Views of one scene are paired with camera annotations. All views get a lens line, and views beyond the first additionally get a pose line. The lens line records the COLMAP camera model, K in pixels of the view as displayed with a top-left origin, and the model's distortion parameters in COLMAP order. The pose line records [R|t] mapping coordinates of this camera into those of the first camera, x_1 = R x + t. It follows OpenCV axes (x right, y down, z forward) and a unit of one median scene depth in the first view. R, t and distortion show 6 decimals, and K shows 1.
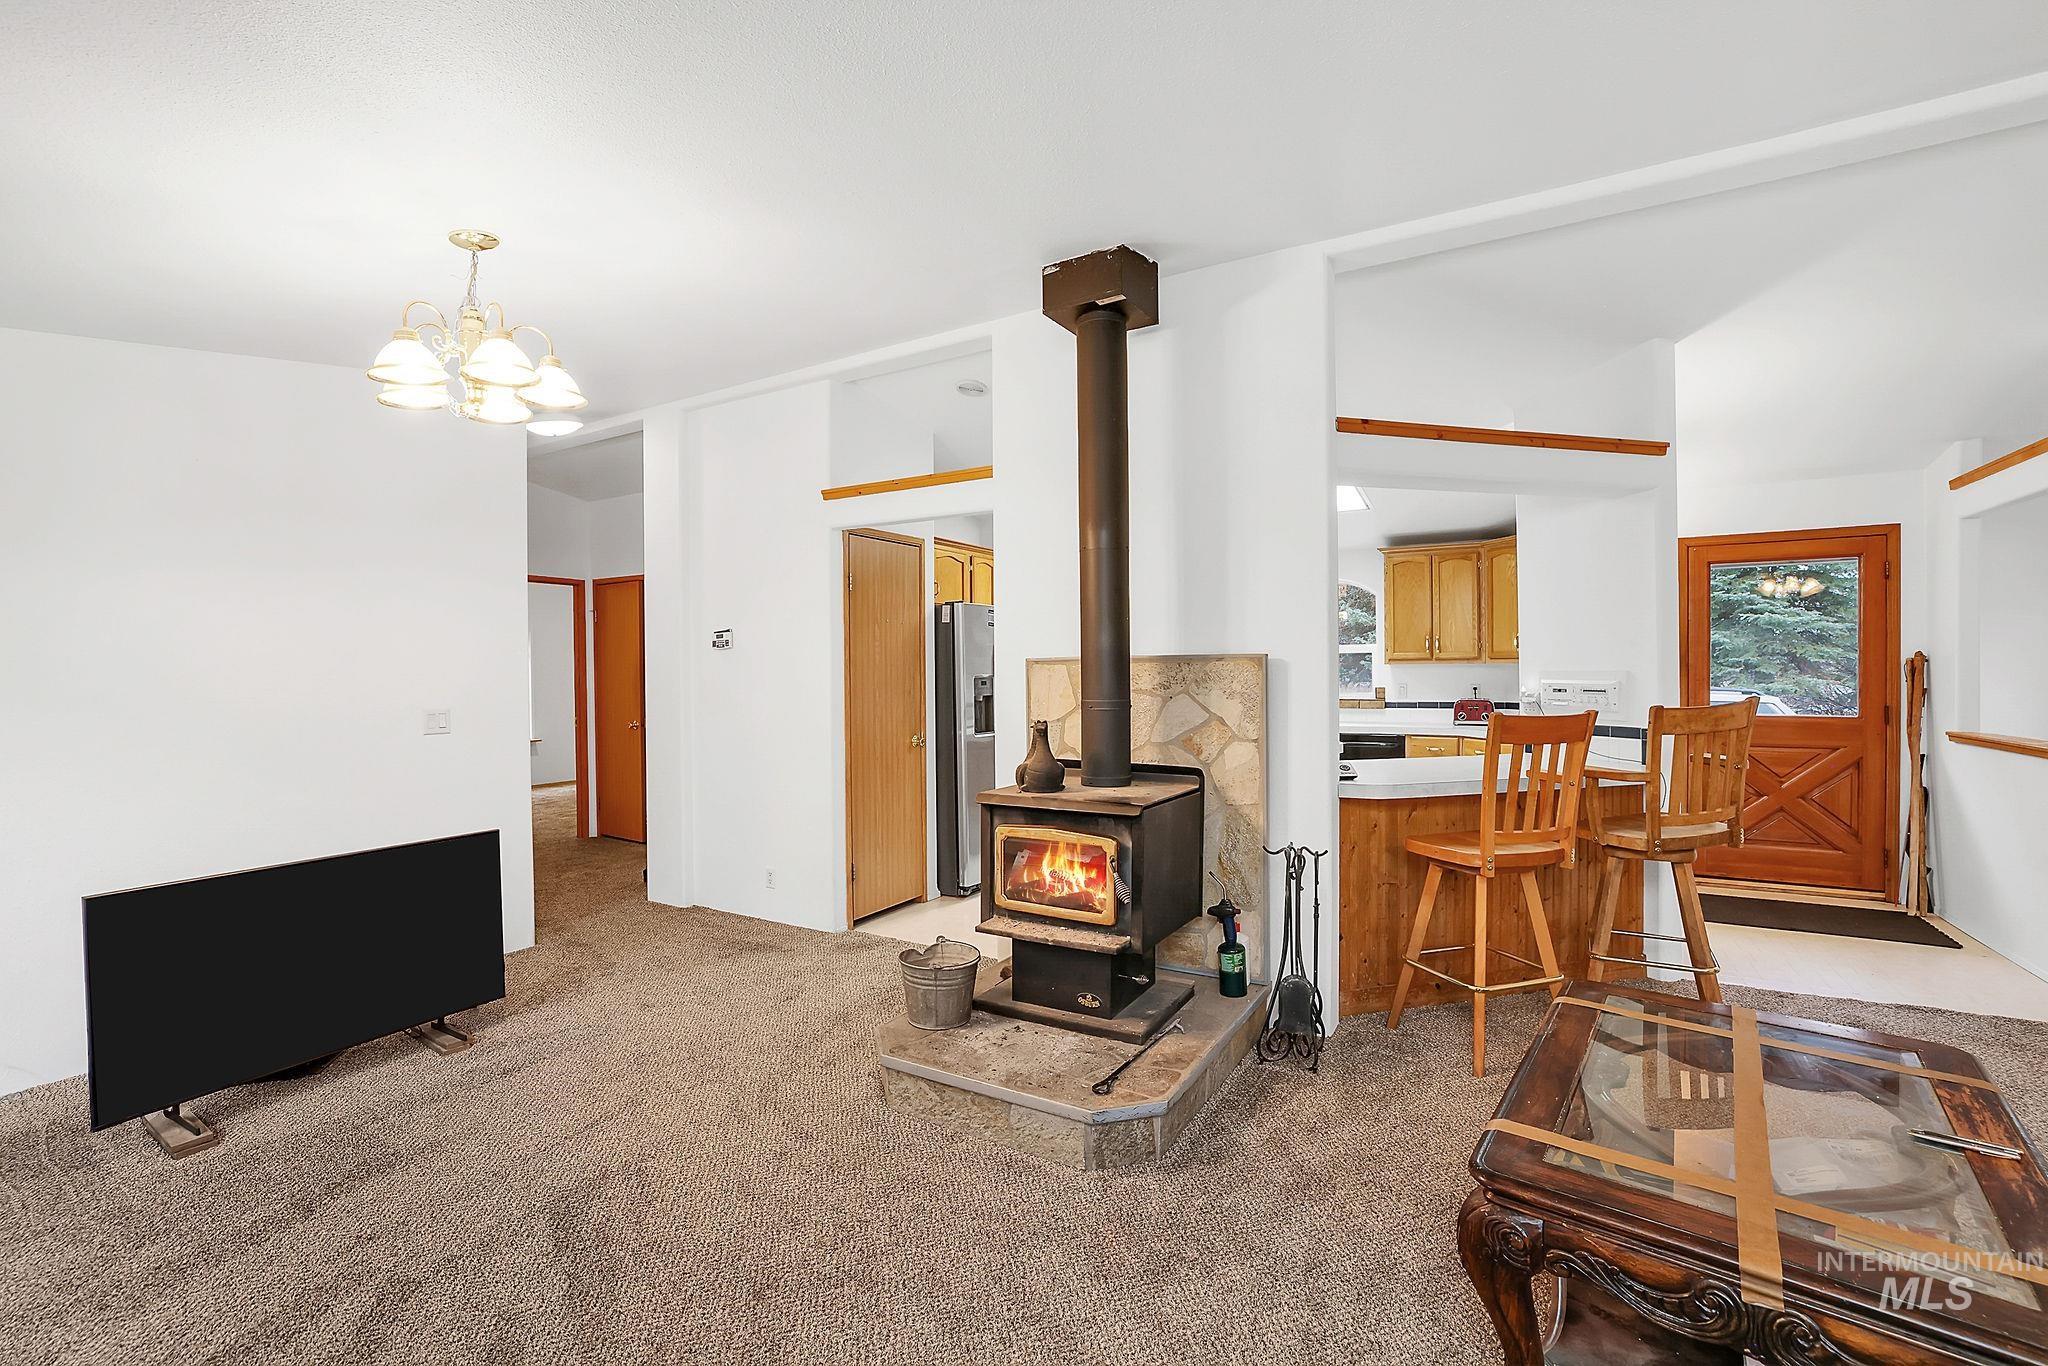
lens RADIAL K [[906.7, 0, 1024.0], [0, 906.7, 683.0], [0, 0, 1]] dist [0.013204, 0.000077]
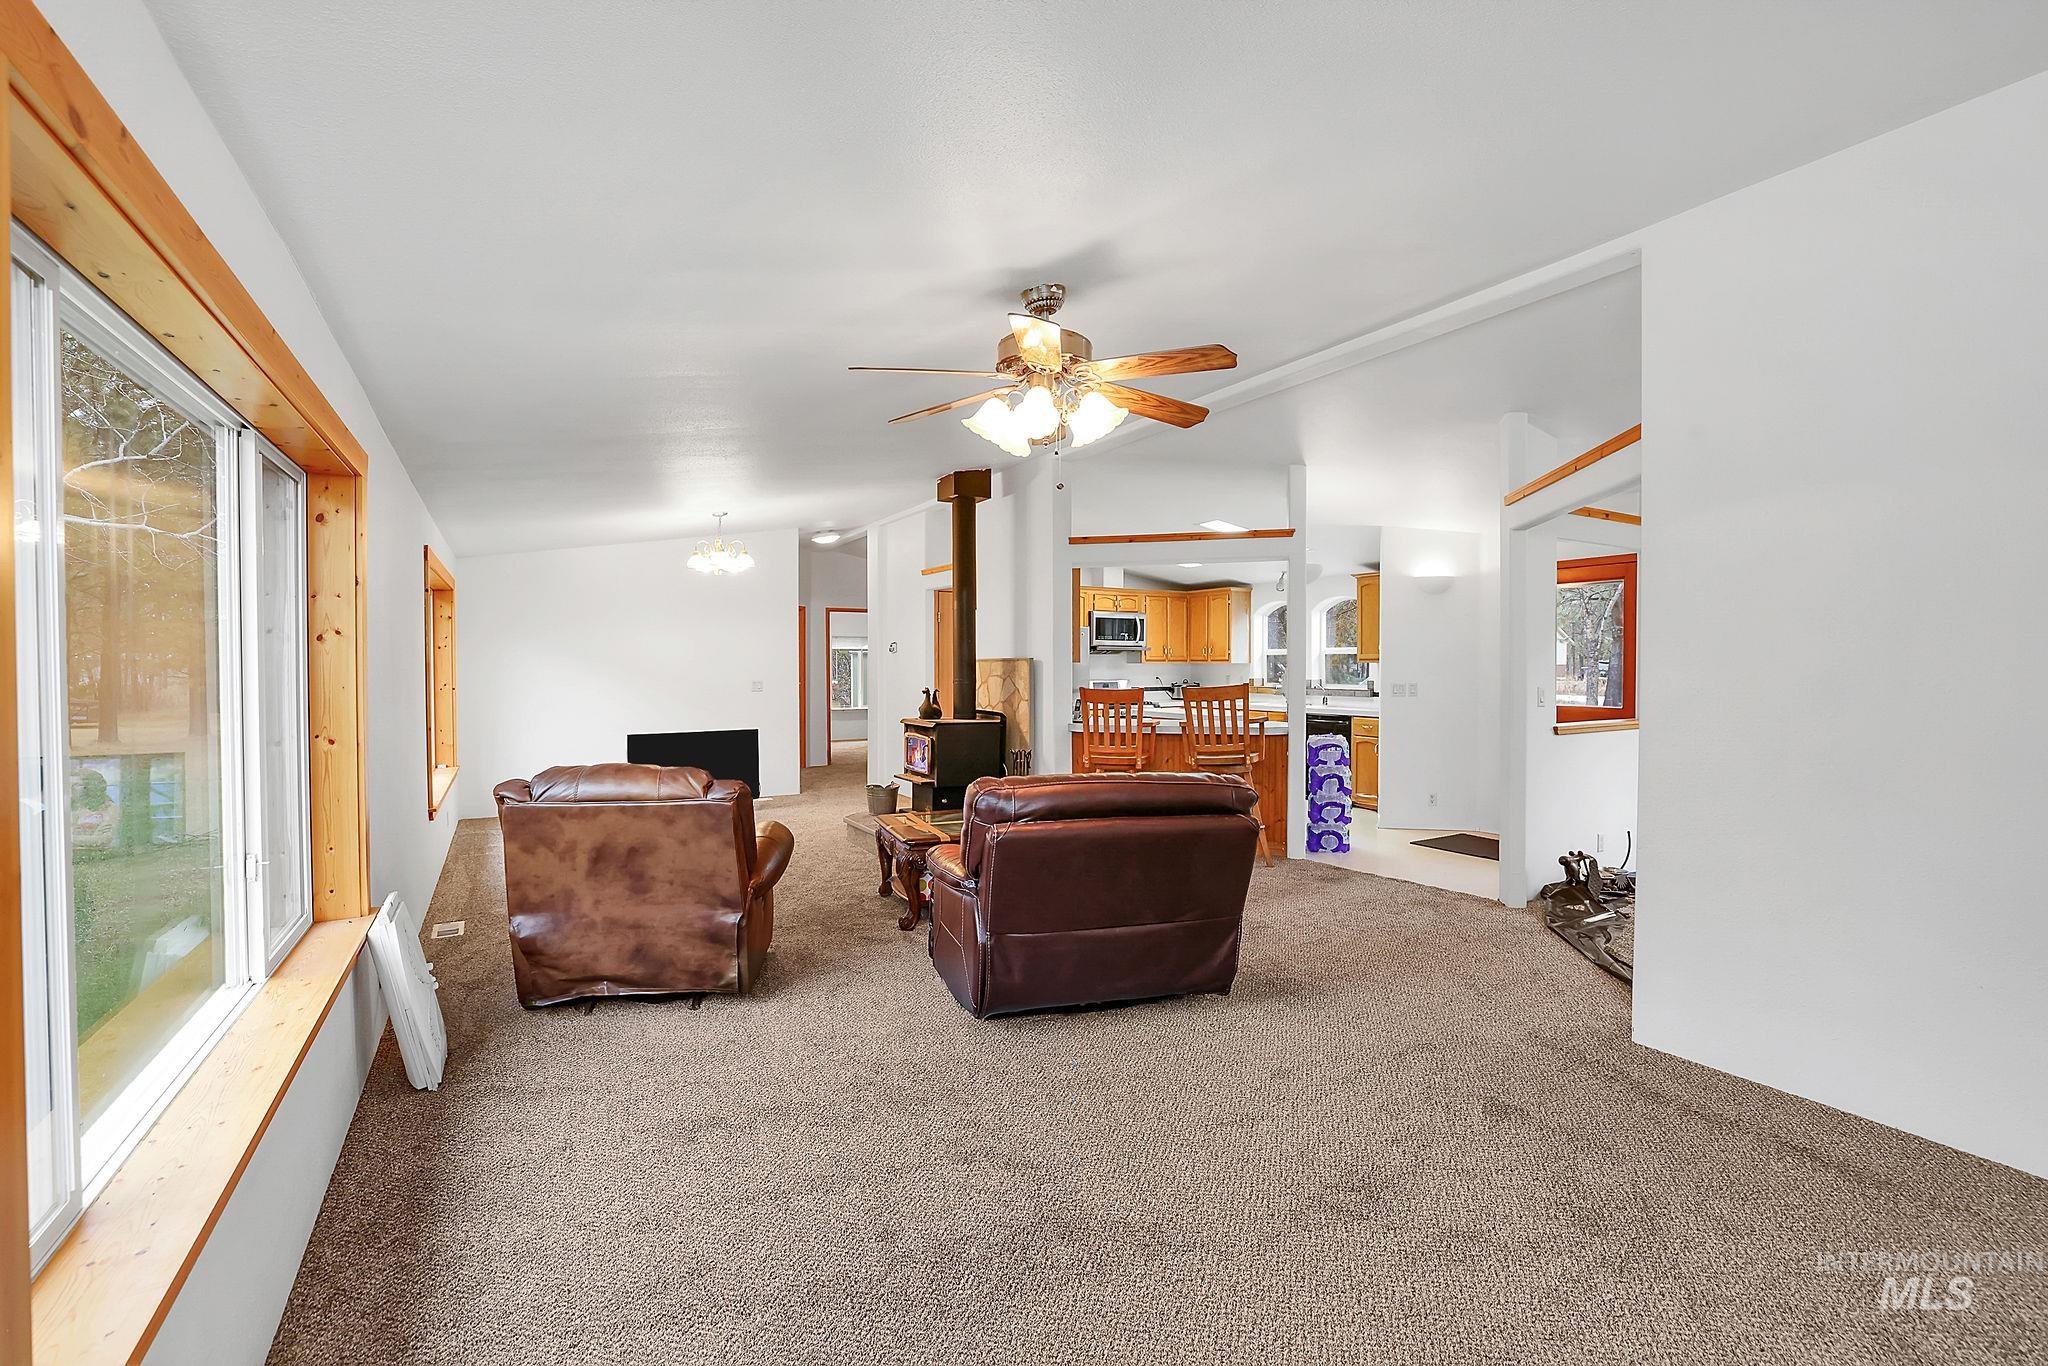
lens RADIAL K [[906.7, 0, 1024.0], [0, 906.7, 683.0], [0, 0, 1]] dist [0.013204, 0.000077]
pose [[0.867488, 0.018737, -0.497106, 1.242895], [-0.016224, 0.999824, 0.009374, 0.005598], [0.497194, -0.000067, 0.867639, -0.749111]]
